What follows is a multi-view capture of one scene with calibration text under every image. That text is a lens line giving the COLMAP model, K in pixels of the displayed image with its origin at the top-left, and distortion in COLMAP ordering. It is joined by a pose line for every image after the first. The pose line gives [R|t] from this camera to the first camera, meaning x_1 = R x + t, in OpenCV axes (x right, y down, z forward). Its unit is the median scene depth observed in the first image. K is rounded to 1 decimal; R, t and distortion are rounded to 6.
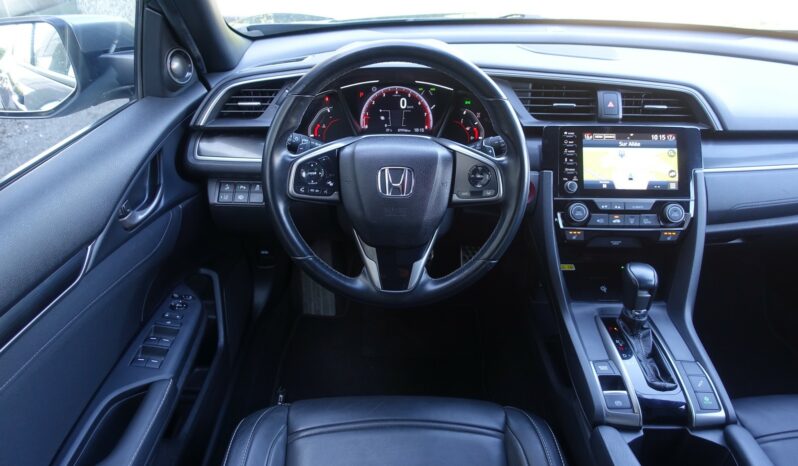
lens RADIAL K [[549.0, 0, 392.8], [0, 549.0, 234.0], [0, 0, 1]] dist [-0.004927, -0.002769]
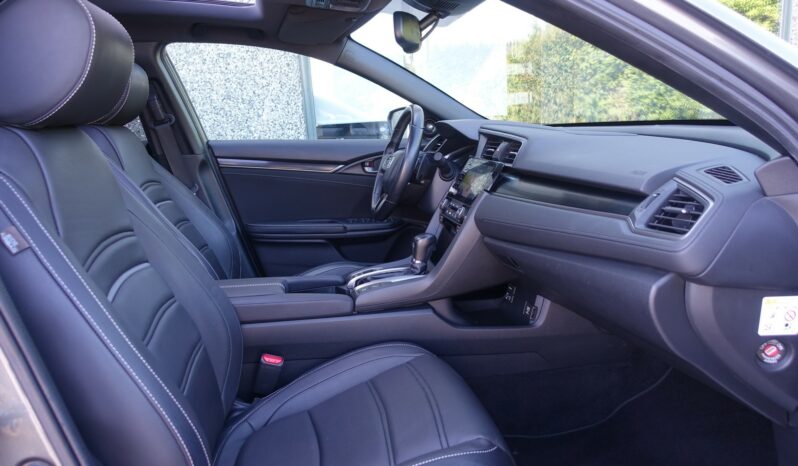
lens RADIAL K [[549.0, 0, 401.1], [0, 549.0, 232.8], [0, 0, 1]] dist [-0.004927, -0.002769]
pose [[0.174915, 0.169220, -0.969933, 1.882965], [-0.473148, 0.878361, 0.067918, -0.013447], [0.863444, 0.447042, 0.233704, 0.540413]]
